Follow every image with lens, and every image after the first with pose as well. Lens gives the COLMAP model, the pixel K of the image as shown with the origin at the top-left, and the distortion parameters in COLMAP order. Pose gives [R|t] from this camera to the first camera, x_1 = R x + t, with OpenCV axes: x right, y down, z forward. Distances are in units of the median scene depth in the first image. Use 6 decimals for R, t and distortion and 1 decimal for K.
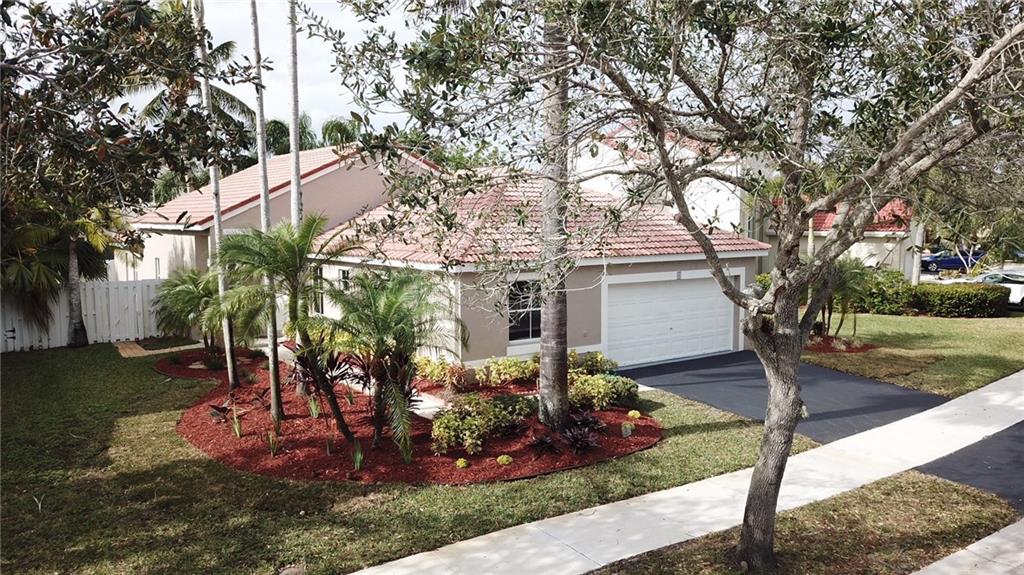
lens RADIAL K [[830.8, 0, 512.5], [0, 830.8, 280.9], [0, 0, 1]] dist [0.000739, -0.001433]
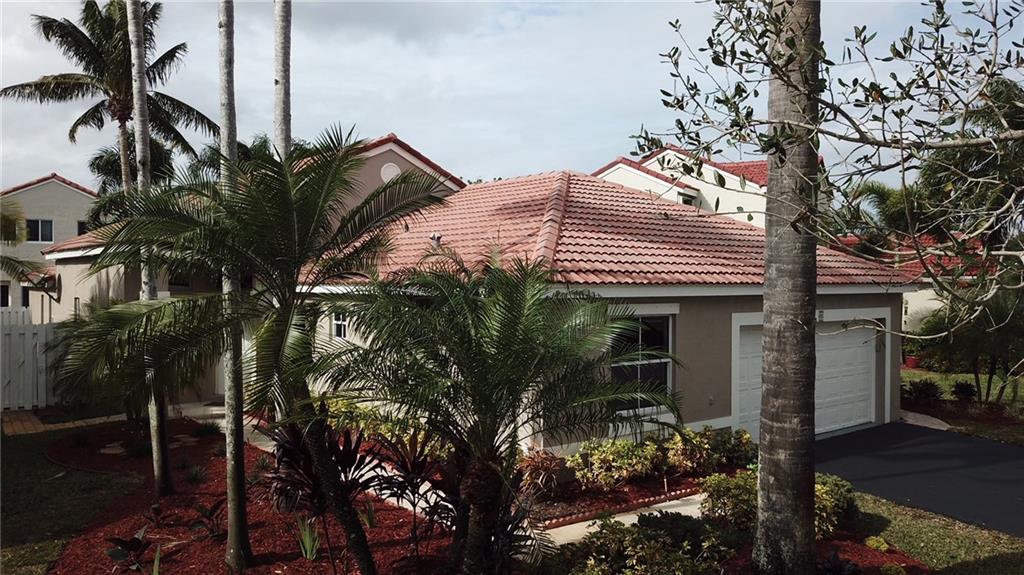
lens RADIAL K [[830.8, 0, 512.4], [0, 830.8, 296.7], [0, 0, 1]] dist [0.000739, -0.001433]
pose [[0.999022, 0.005230, 0.043907, -0.097826], [-0.002696, 0.998337, -0.057580, 0.019743], [-0.044135, 0.057405, 0.997375, 0.334982]]
